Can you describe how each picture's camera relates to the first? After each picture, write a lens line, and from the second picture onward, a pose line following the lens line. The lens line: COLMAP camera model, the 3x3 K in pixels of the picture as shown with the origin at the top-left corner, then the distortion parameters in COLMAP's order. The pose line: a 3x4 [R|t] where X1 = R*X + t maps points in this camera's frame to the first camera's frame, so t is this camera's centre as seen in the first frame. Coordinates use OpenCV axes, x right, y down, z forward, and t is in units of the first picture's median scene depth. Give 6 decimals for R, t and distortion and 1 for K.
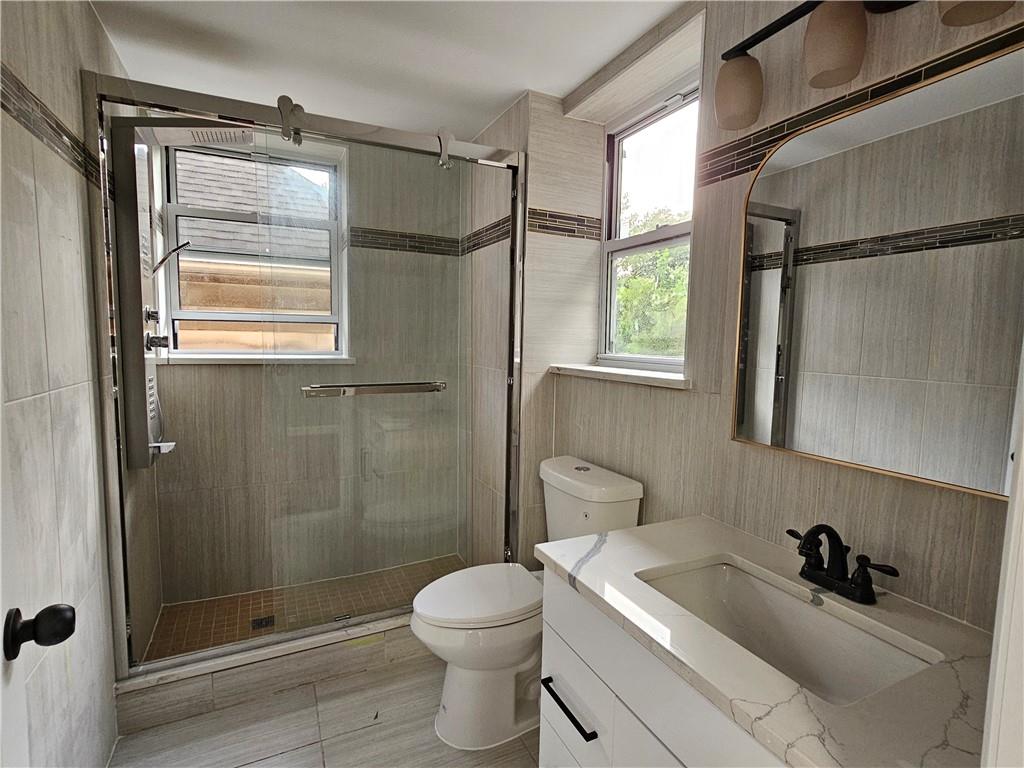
lens RADIAL K [[510.1, 0, 510.0], [0, 510.1, 385.7], [0, 0, 1]] dist [-0.005111, 0.003186]
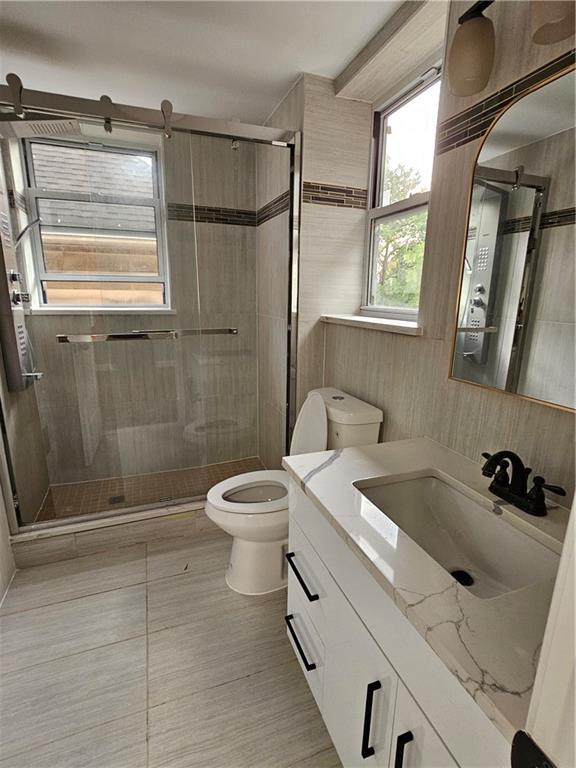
lens RADIAL K [[382.6, 0, 287.2], [0, 382.6, 386.4], [0, 0, 1]] dist [-0.005111, 0.003186]
pose [[0.995581, 0.016896, -0.092375, 0.096006], [-0.003477, 0.989639, 0.143537, -0.002411], [0.093843, -0.142582, 0.985324, 0.047211]]
